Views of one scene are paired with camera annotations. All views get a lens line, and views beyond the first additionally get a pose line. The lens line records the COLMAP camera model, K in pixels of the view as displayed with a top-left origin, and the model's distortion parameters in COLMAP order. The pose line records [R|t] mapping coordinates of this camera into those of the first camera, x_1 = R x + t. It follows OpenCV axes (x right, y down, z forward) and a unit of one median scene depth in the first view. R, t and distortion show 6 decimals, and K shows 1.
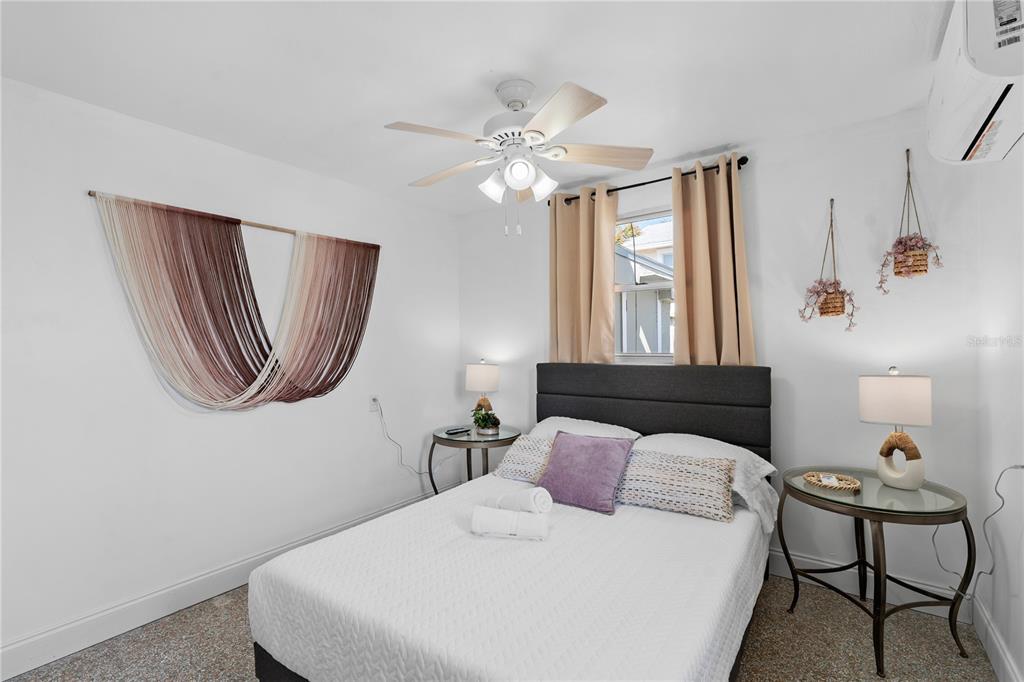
lens RADIAL K [[475.1, 0, 512.0], [0, 475.1, 341.0], [0, 0, 1]] dist [0.018599, 0.000009]
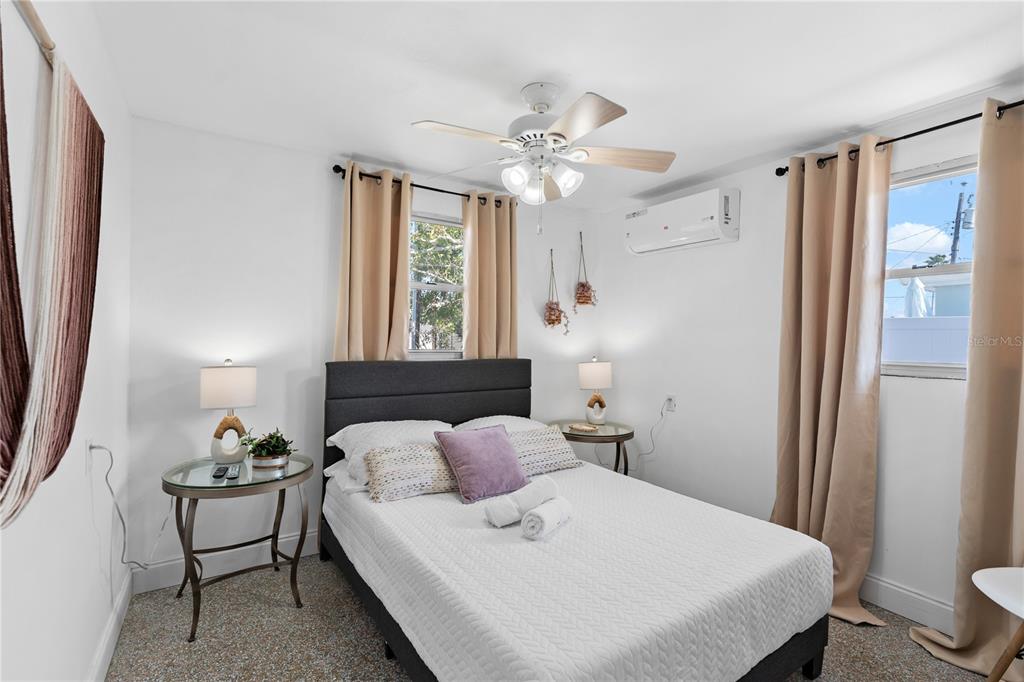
lens RADIAL K [[457.9, 0, 509.1], [0, 457.9, 344.8], [0, 0, 1]] dist [-0.000874, -0.000126]
pose [[0.363604, 0.006988, 0.931527, -0.710620], [-0.021322, 0.999772, 0.000823, 0.012712], [-0.931309, -0.020162, 0.363670, 0.547179]]
